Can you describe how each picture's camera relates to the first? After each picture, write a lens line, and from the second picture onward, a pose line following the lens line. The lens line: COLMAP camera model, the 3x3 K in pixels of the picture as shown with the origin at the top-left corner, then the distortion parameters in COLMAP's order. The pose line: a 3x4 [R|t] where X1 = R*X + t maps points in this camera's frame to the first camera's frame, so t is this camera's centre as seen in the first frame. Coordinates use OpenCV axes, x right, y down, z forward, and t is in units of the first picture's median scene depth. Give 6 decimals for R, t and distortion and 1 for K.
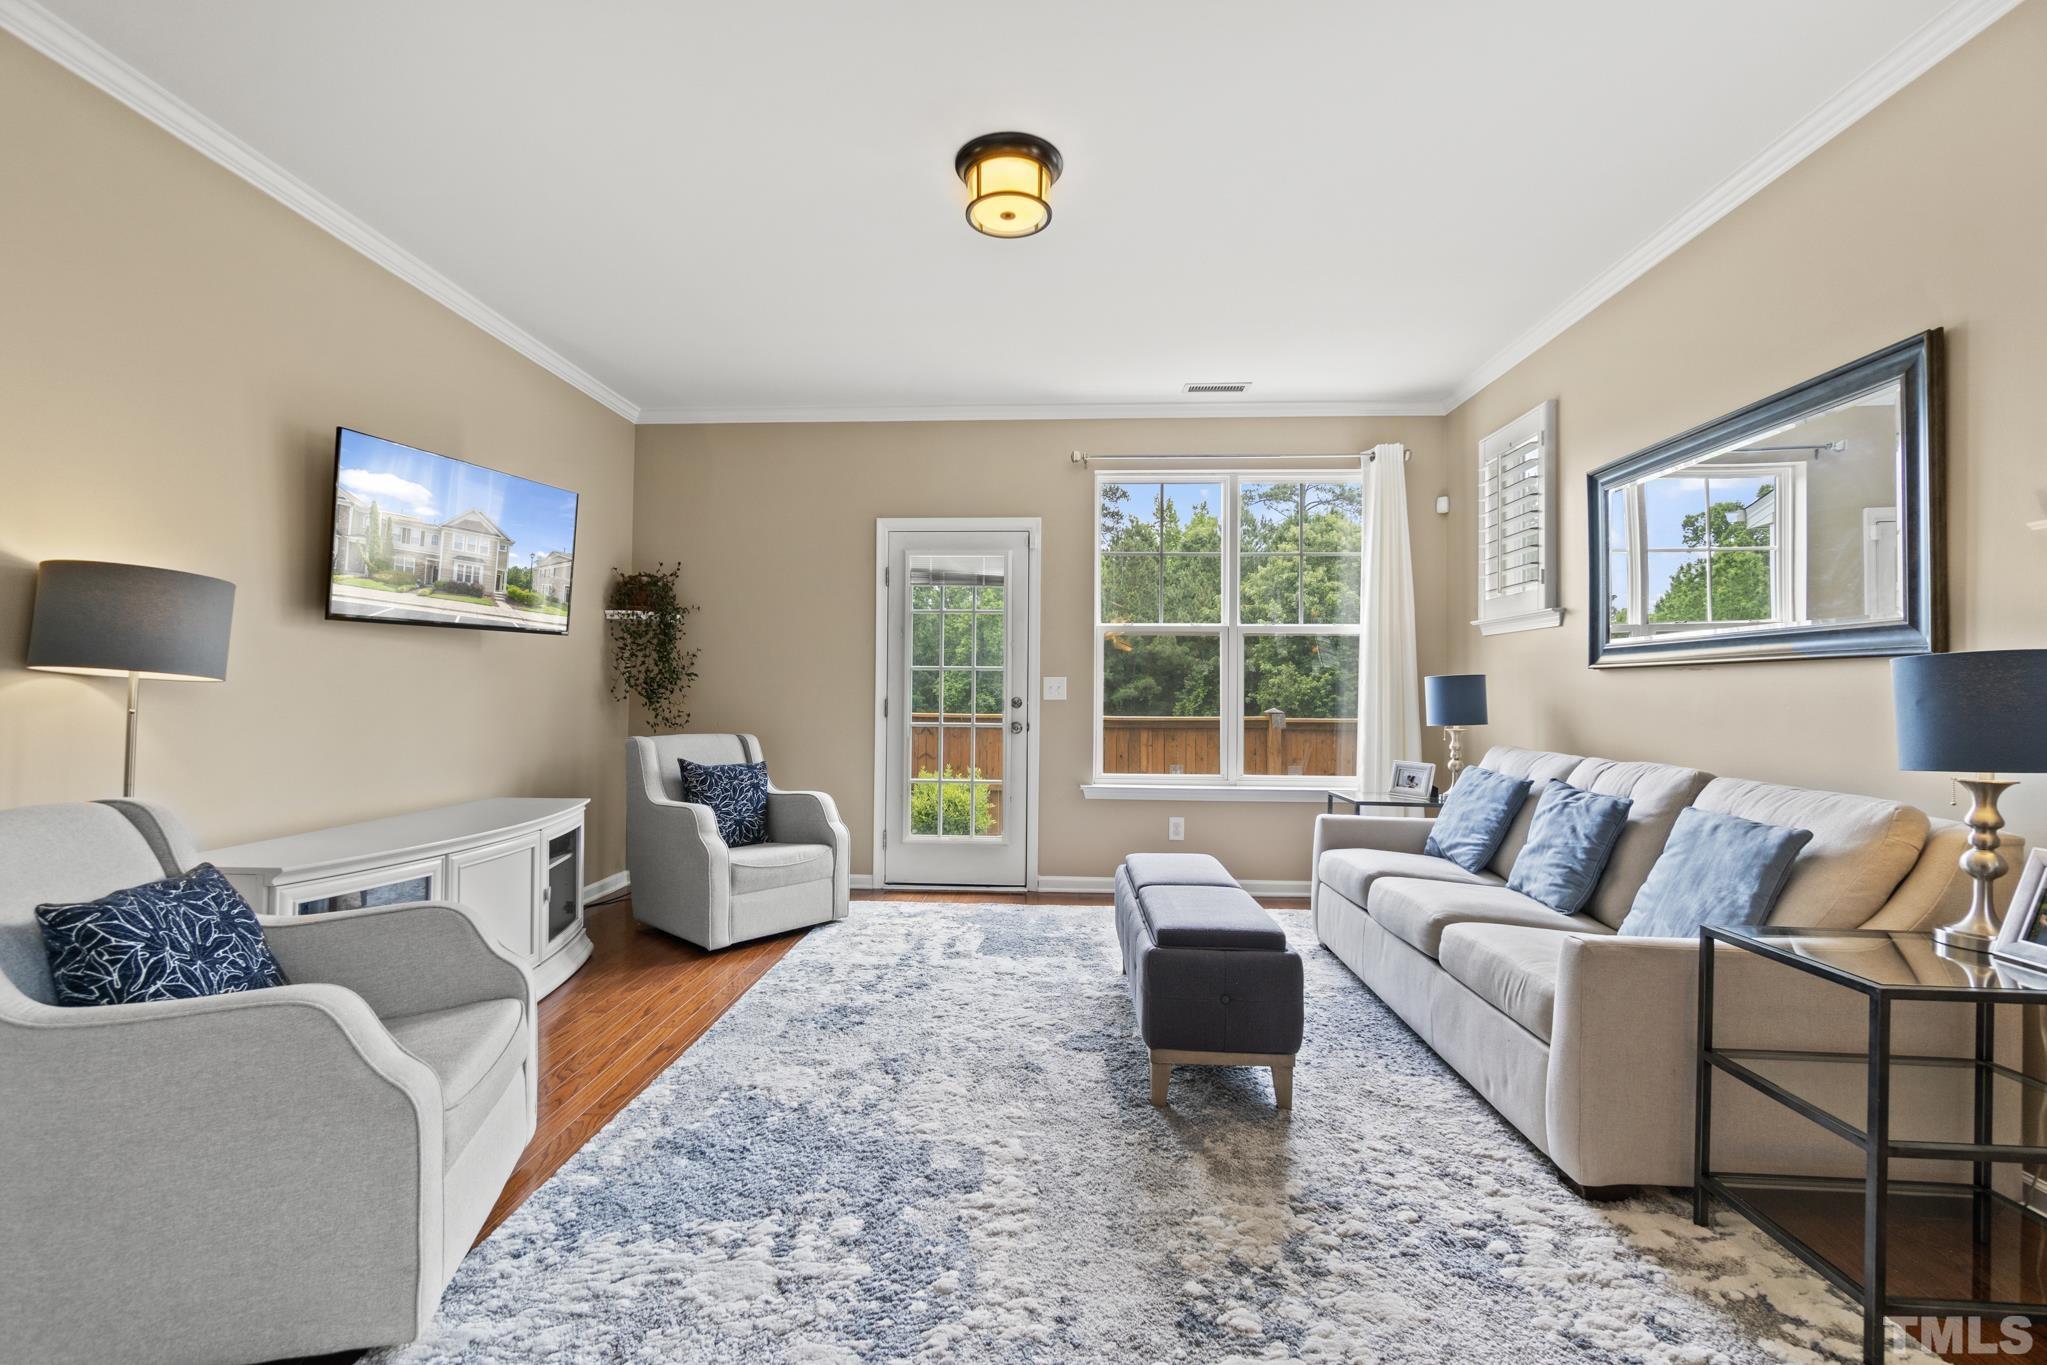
lens RADIAL K [[901.7, 0, 1001.6], [0, 901.7, 687.1], [0, 0, 1]] dist [-0.002144, 0.002247]
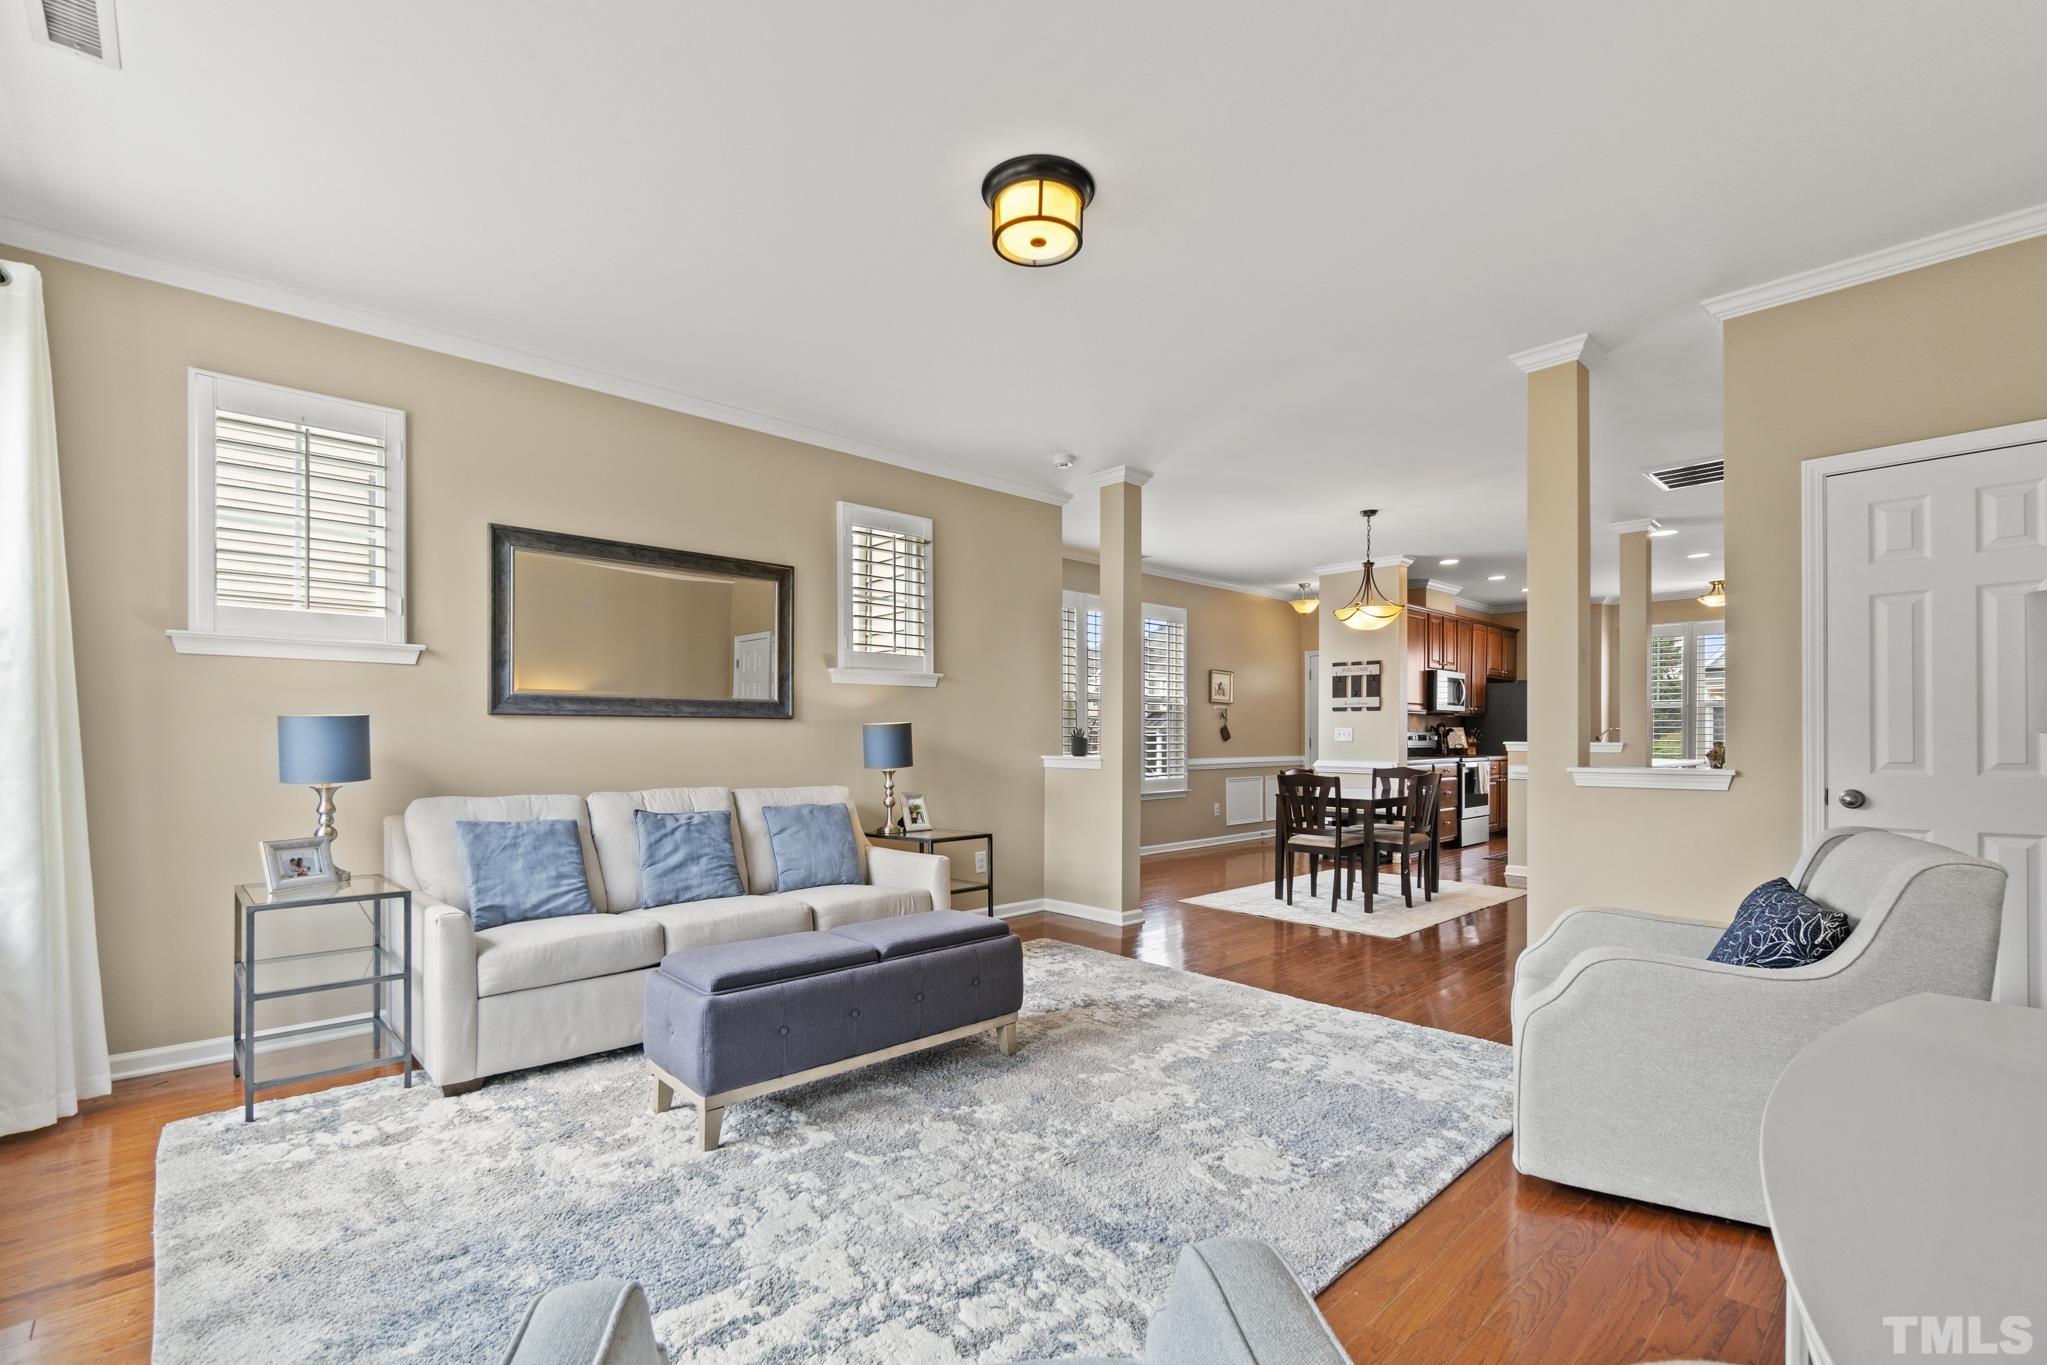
lens RADIAL K [[901.7, 0, 1008.1], [0, 901.7, 742.3], [0, 0, 1]] dist [-0.002144, 0.002247]
pose [[-0.728755, -0.009130, 0.684714, -0.509224], [-0.007460, 0.999958, 0.005393, 0.000749], [-0.684734, -0.001177, -0.728792, 1.382859]]
